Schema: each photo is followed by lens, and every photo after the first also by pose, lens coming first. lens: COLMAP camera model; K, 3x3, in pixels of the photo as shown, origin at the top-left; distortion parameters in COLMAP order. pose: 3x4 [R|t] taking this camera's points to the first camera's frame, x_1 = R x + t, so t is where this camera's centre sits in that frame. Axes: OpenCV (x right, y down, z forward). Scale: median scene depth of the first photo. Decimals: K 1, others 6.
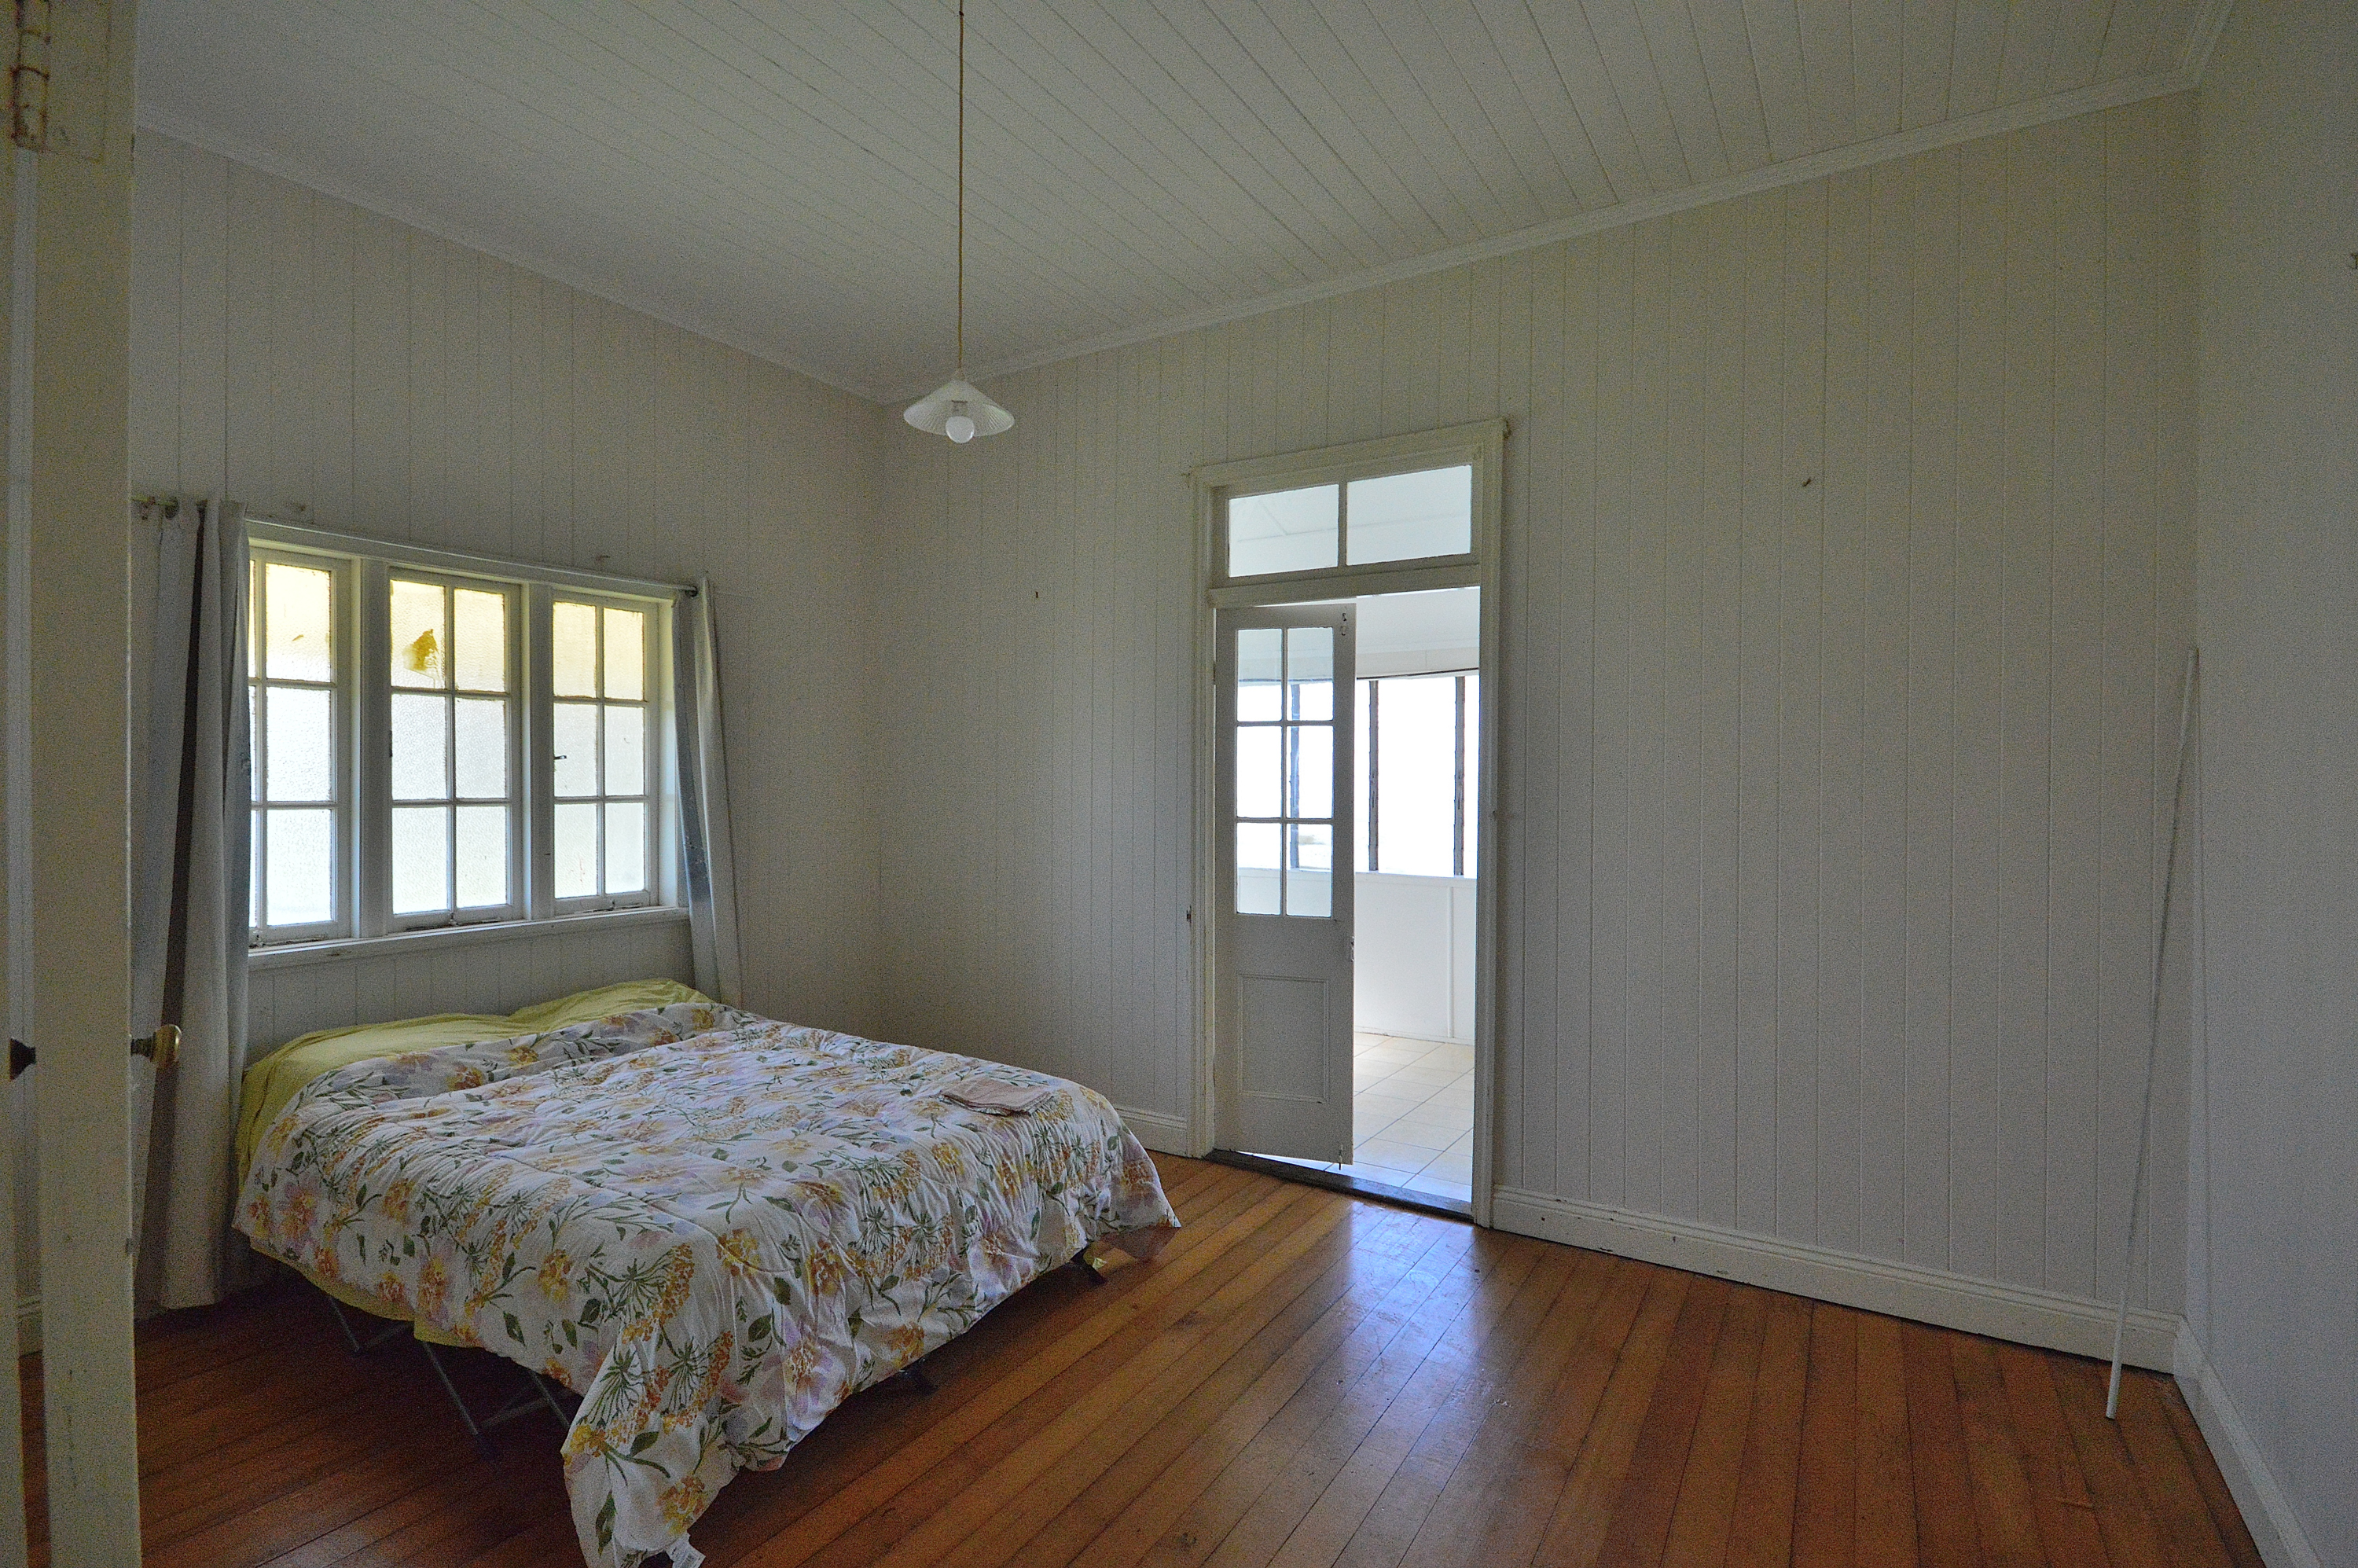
lens RADIAL K [[1143.2, 0, 1180.3], [0, 1143.2, 783.6], [0, 0, 1]] dist [0.003355, 0.000247]
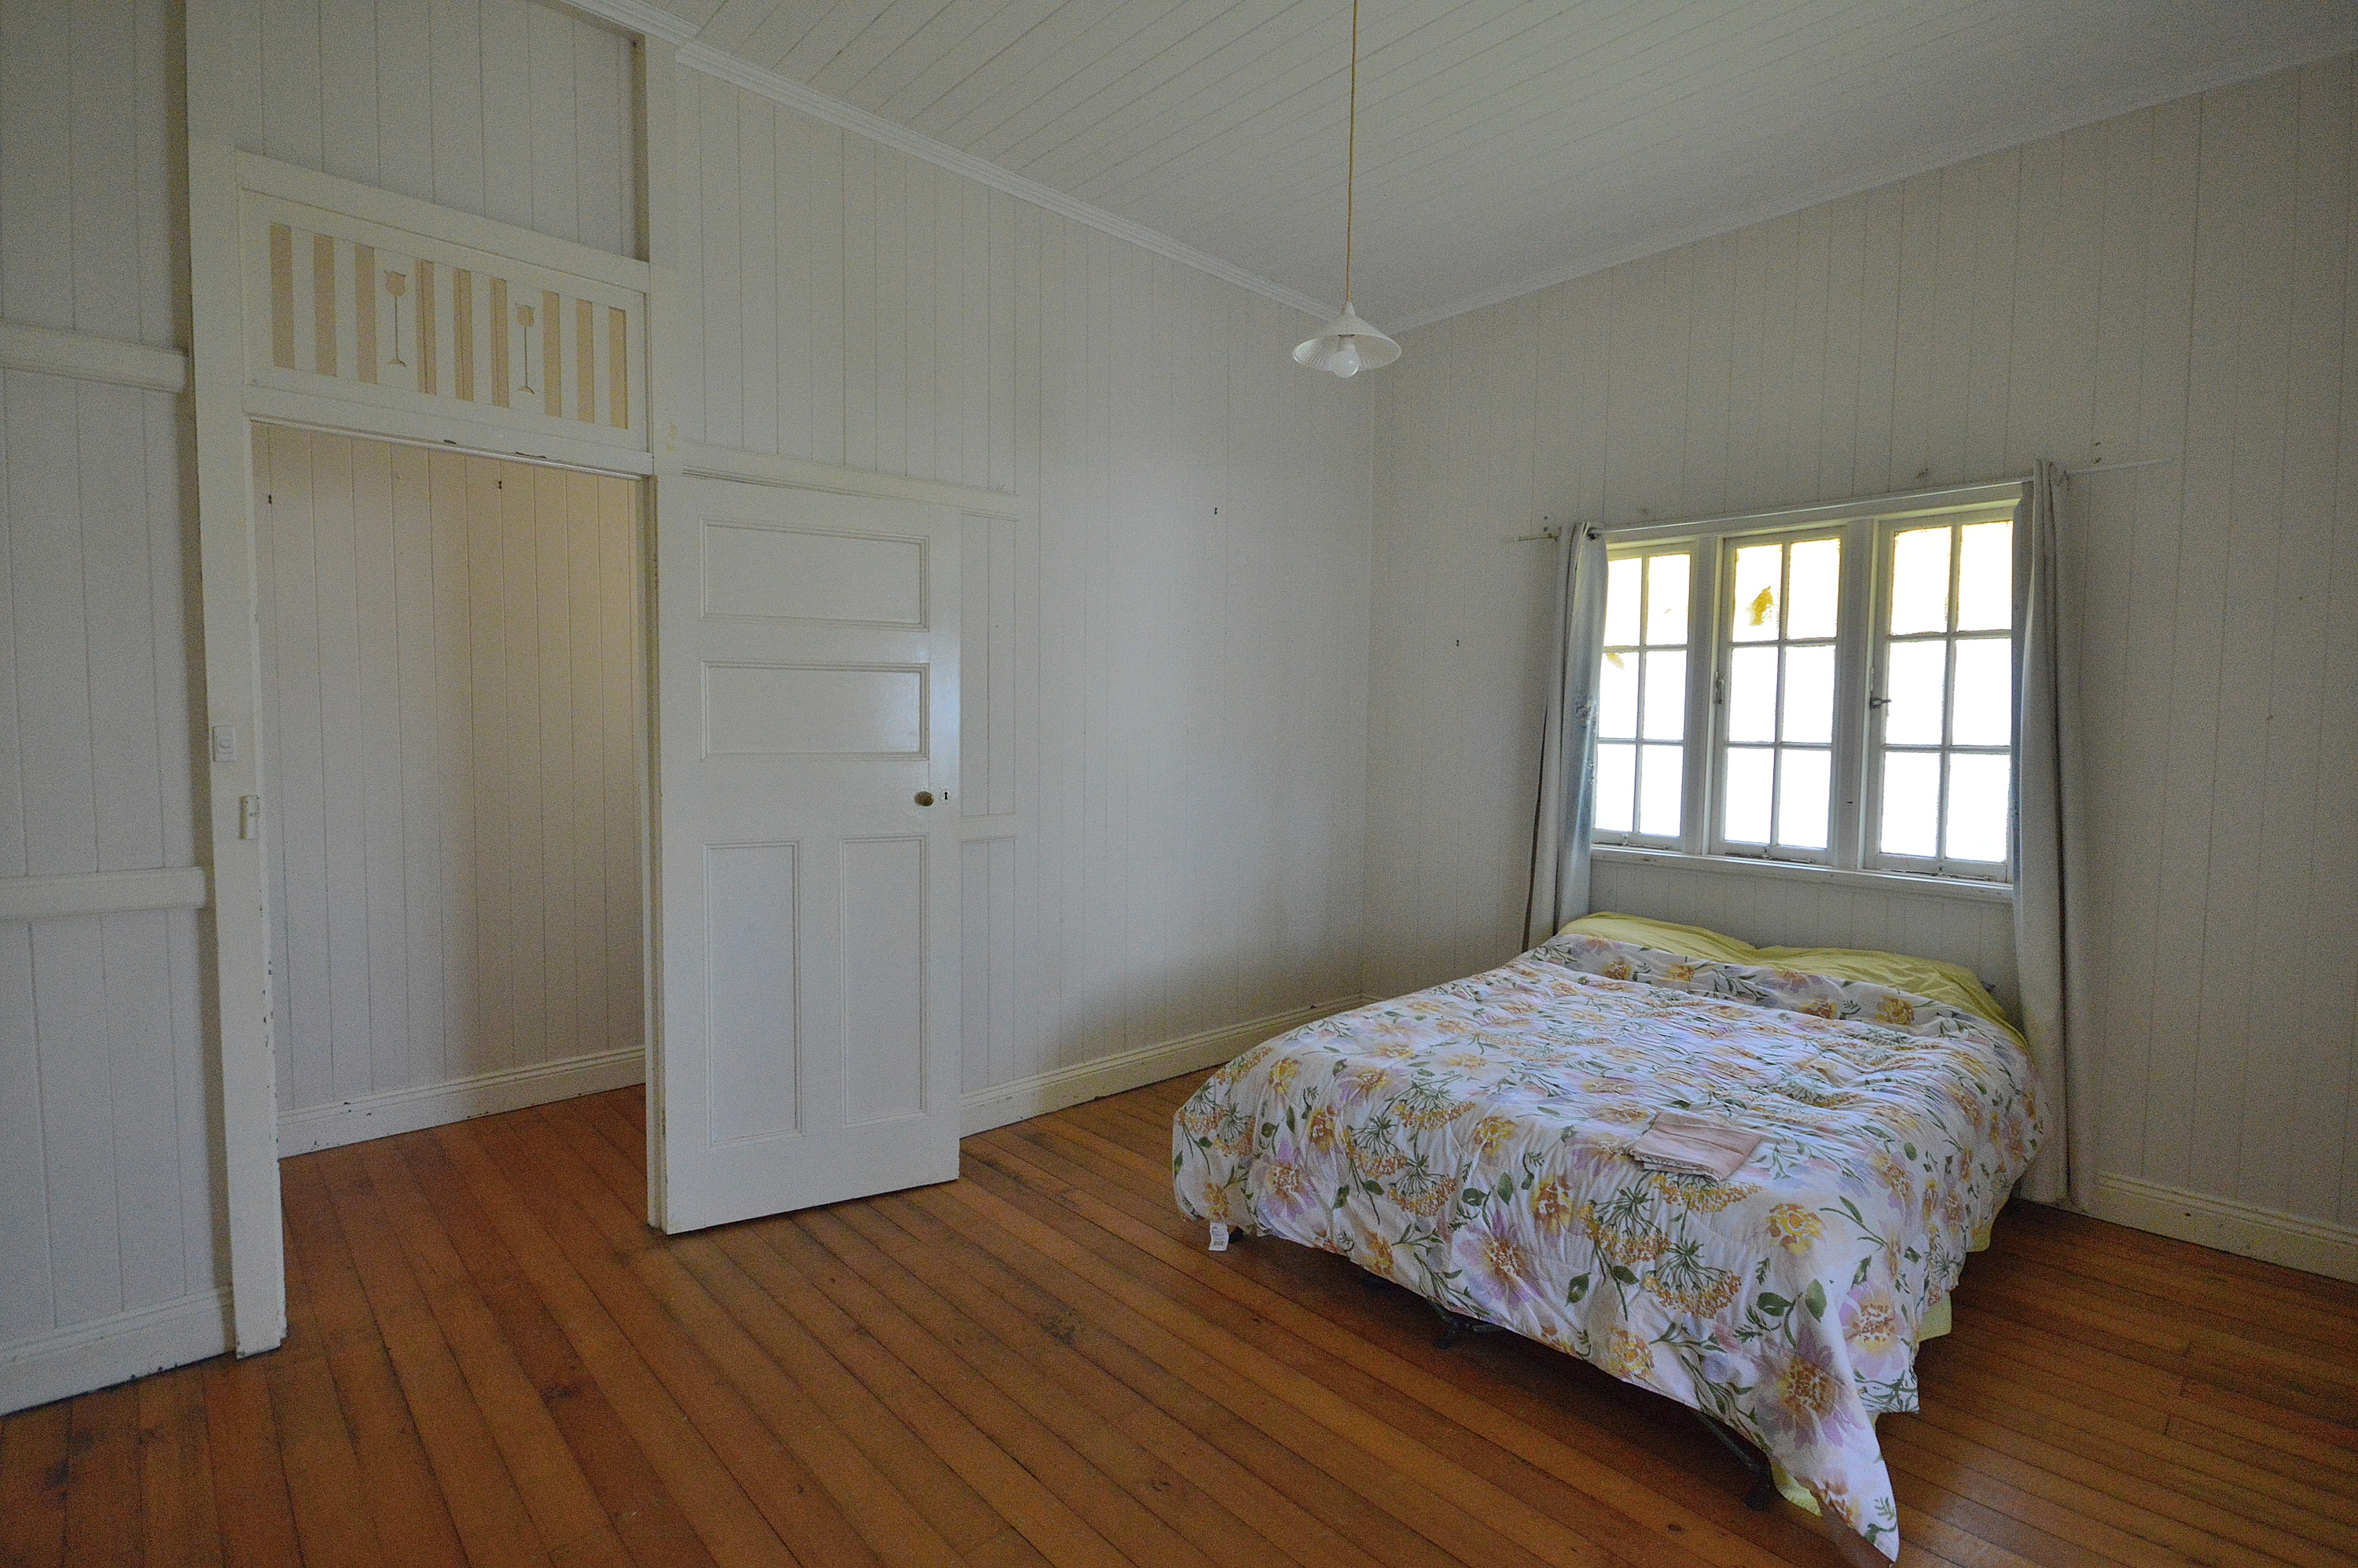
lens RADIAL K [[1143.2, 0, 1189.6], [0, 1143.2, 779.4], [0, 0, 1]] dist [0.003355, 0.000247]
pose [[-0.277969, 0.048114, -0.959384, 0.567498], [-0.018446, 0.998293, 0.055410, -0.000546], [0.960413, 0.033099, -0.276607, 0.791210]]
